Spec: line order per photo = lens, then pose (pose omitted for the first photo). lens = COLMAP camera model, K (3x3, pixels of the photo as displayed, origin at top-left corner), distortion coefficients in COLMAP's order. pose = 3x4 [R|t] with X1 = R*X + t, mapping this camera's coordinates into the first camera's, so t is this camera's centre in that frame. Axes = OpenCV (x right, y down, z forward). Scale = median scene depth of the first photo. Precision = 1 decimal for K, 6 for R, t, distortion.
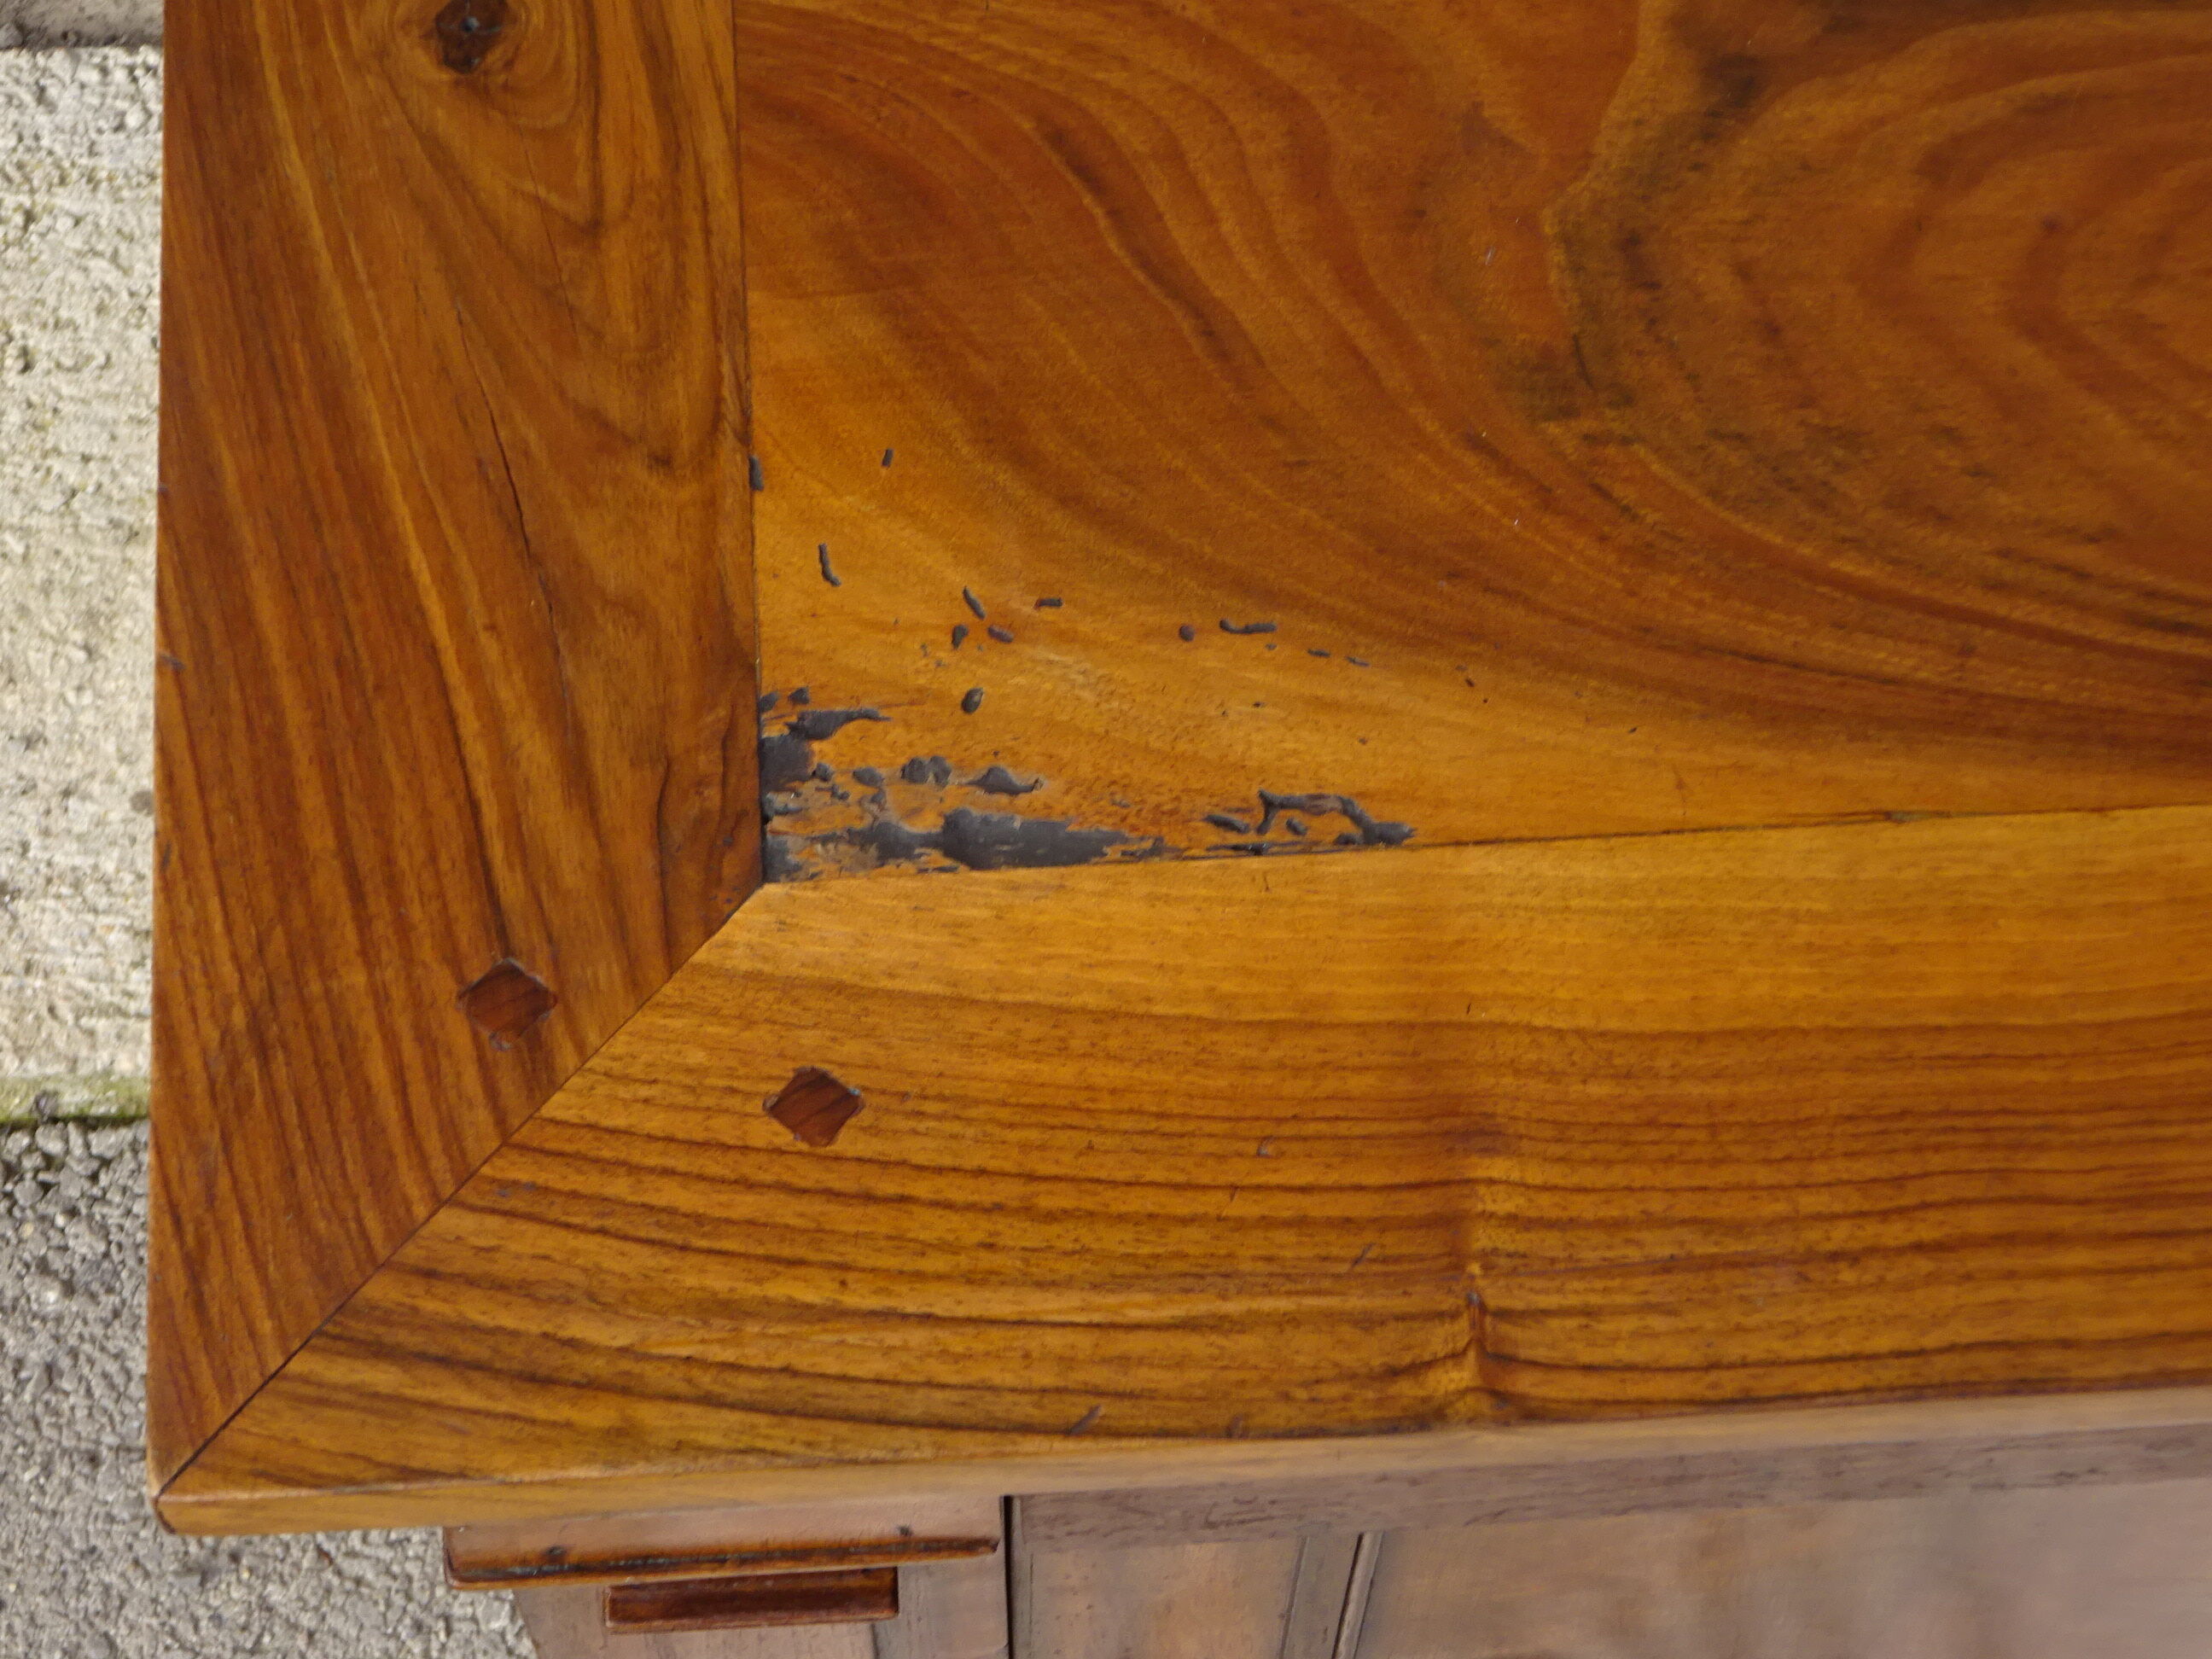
lens RADIAL K [[4792.4, 0, 1101.8], [0, 4792.4, 829.6], [0, 0, 1]] dist [-0.017697, 0.000000]
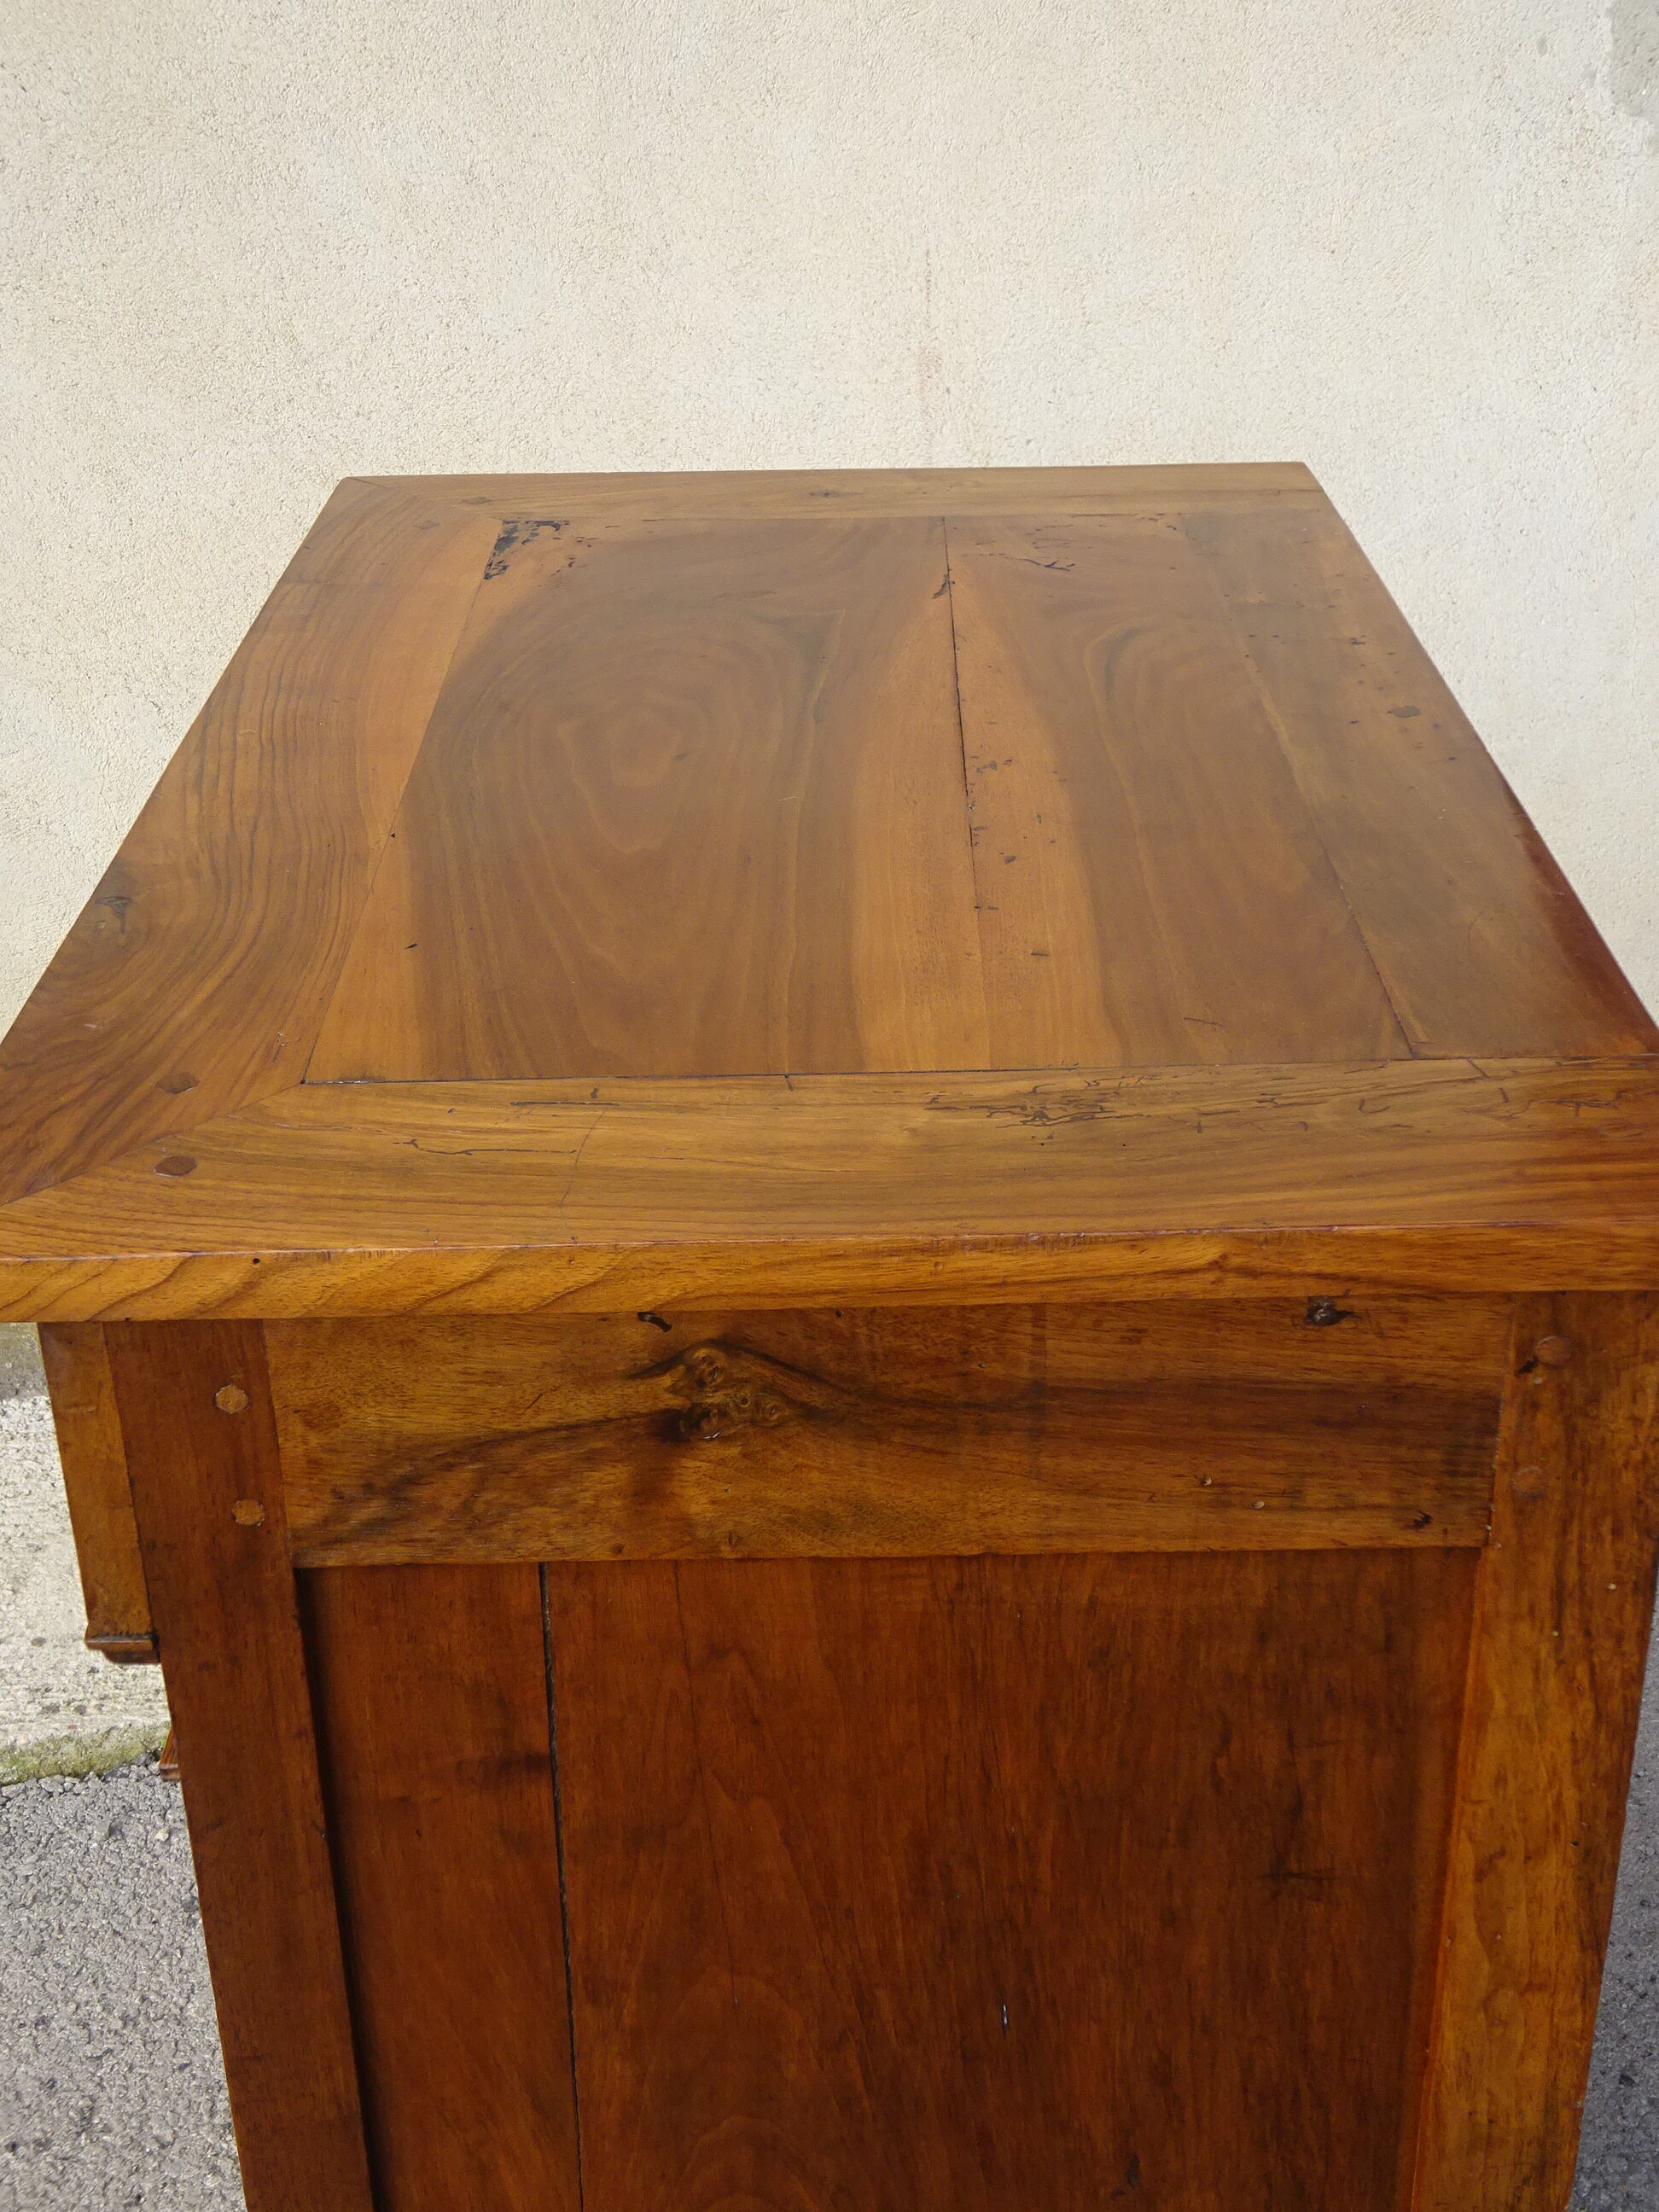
lens RADIAL K [[2666.3, 0, 839.2], [0, 2666.3, 1115.9], [0, 0, 1]] dist [0.038067, 0.000000]
pose [[0.989709, -0.101610, 0.100752, 0.046351], [0.141896, 0.787763, -0.599413, 0.556878], [-0.018463, 0.607541, 0.794074, -0.050058]]
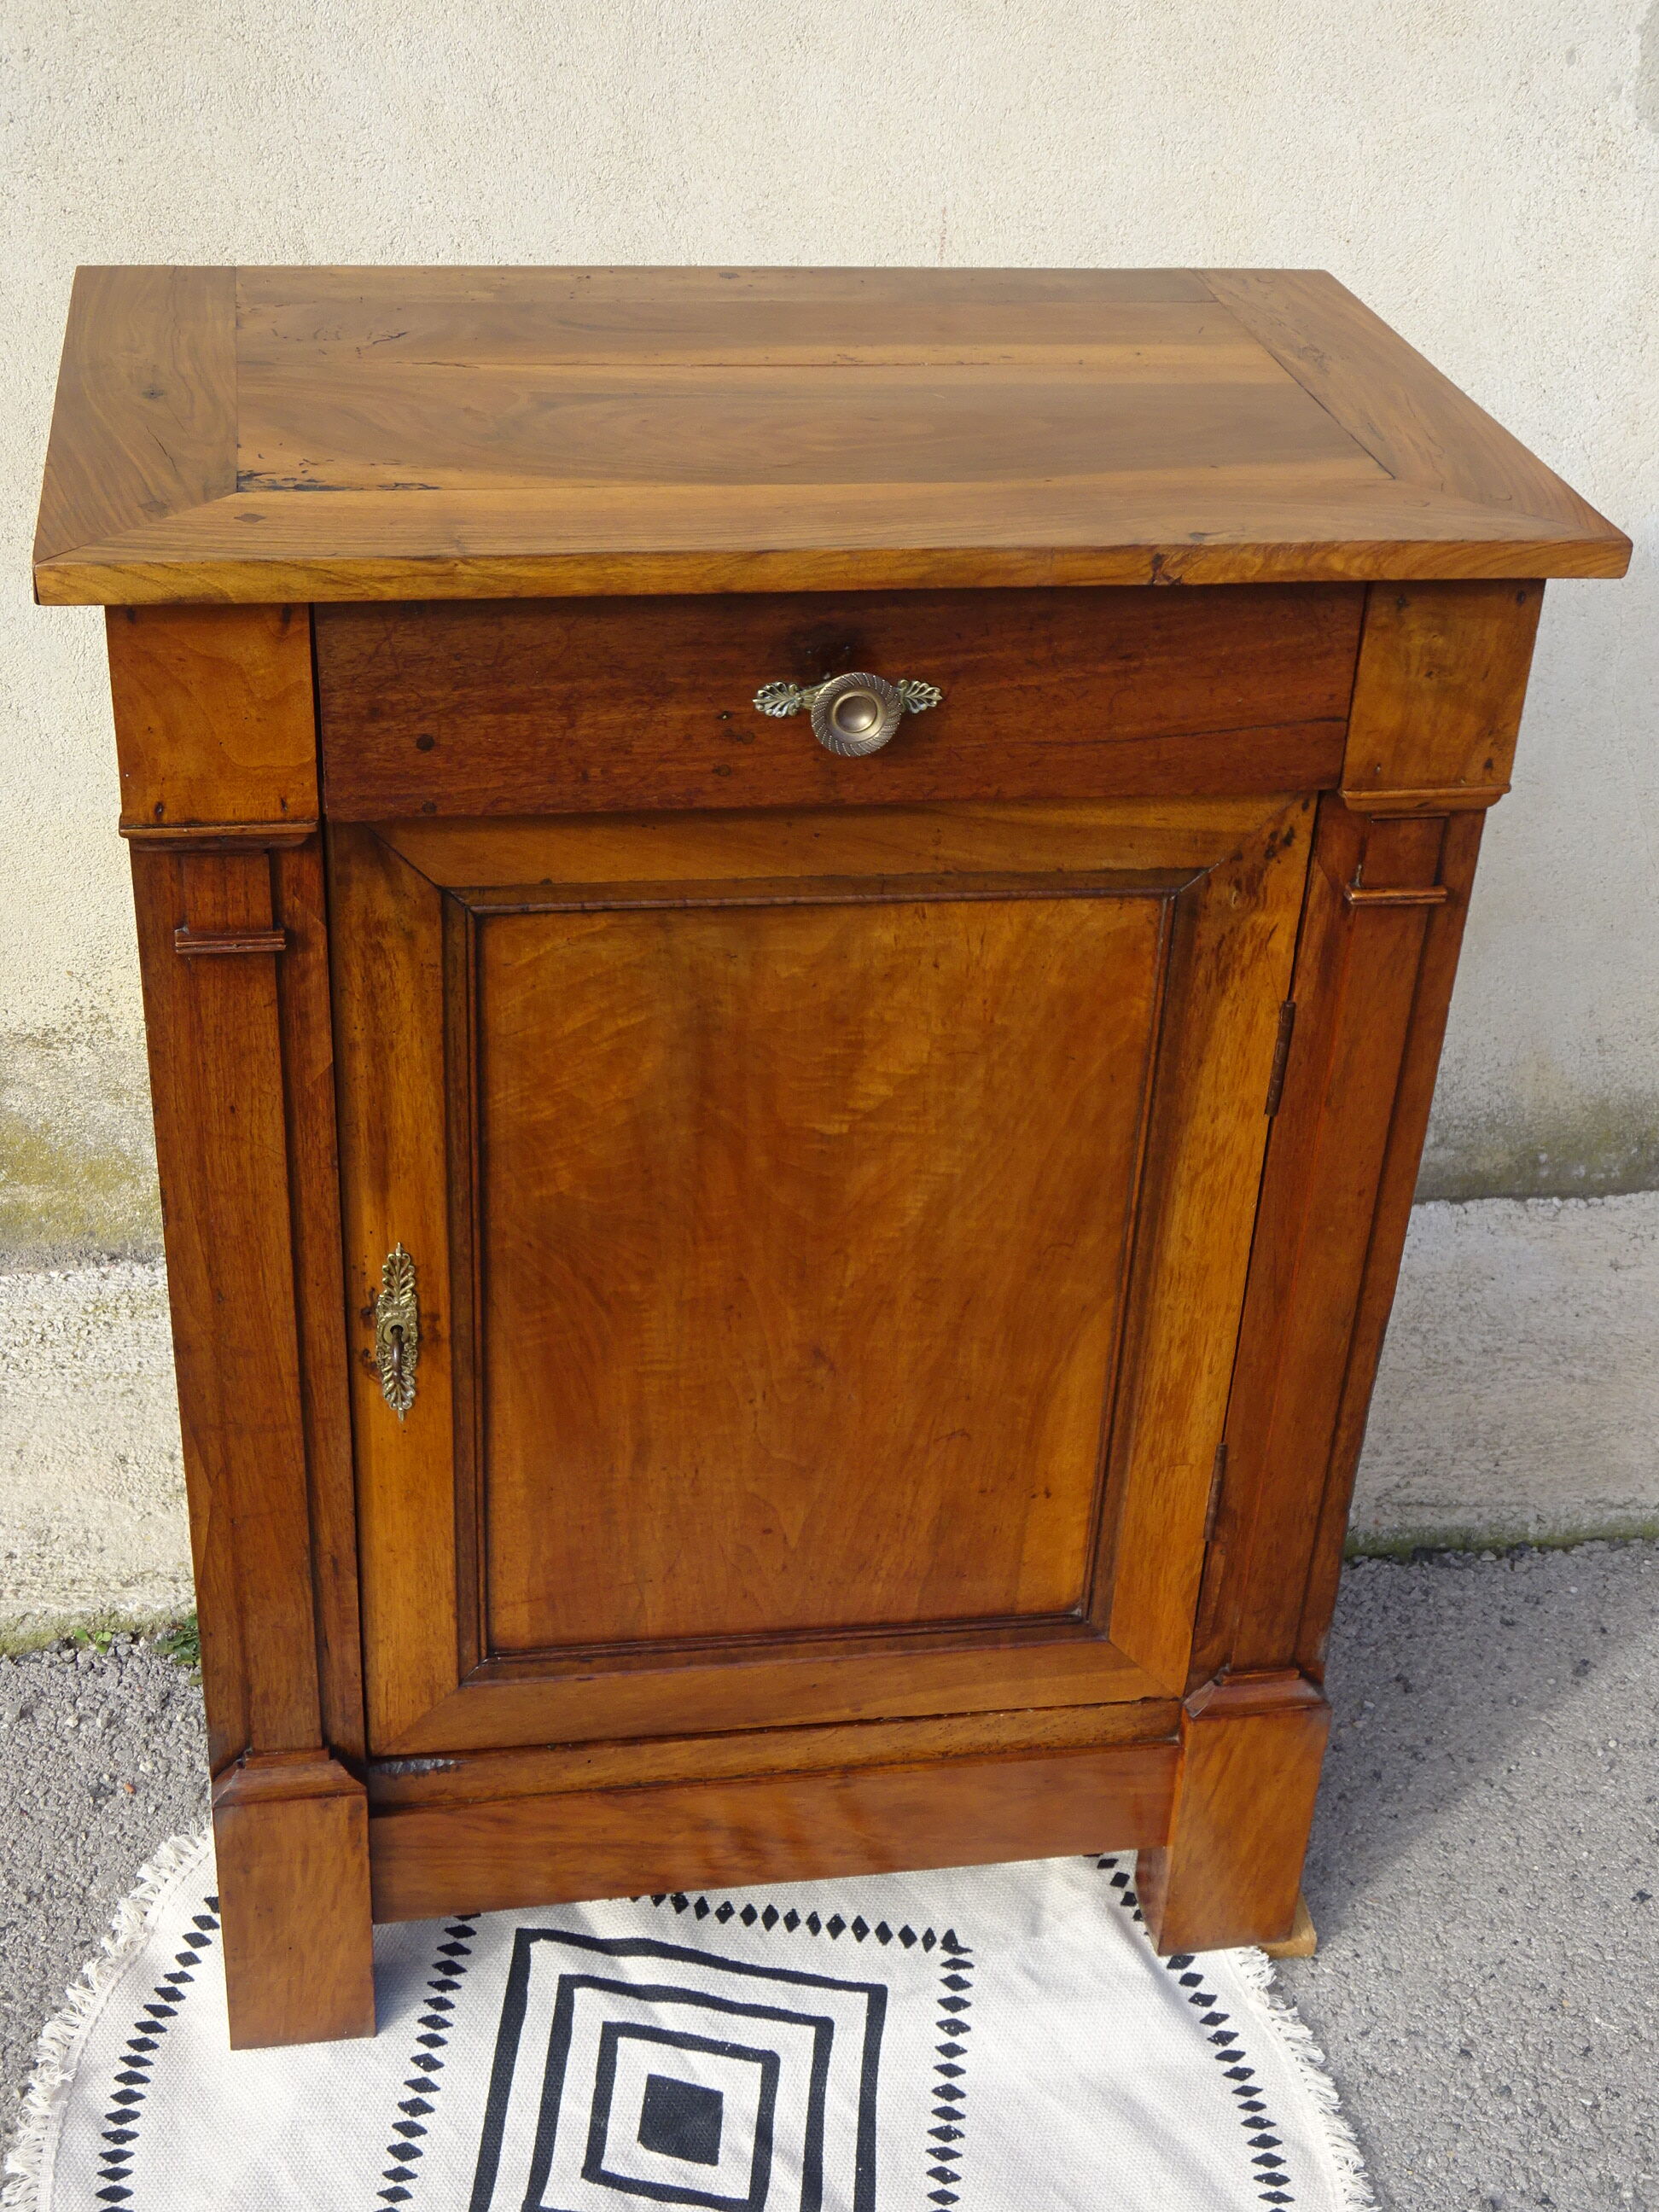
lens RADIAL K [[2880.9, 0, 841.9], [0, 2880.9, 1109.7], [0, 0, 1]] dist [0.010239, 0.000000]
pose [[0.992611, -0.027534, 0.118176, 0.036930], [0.090232, 0.818655, -0.567152, 0.594527], [-0.081129, 0.573625, 0.815091, -0.148275]]
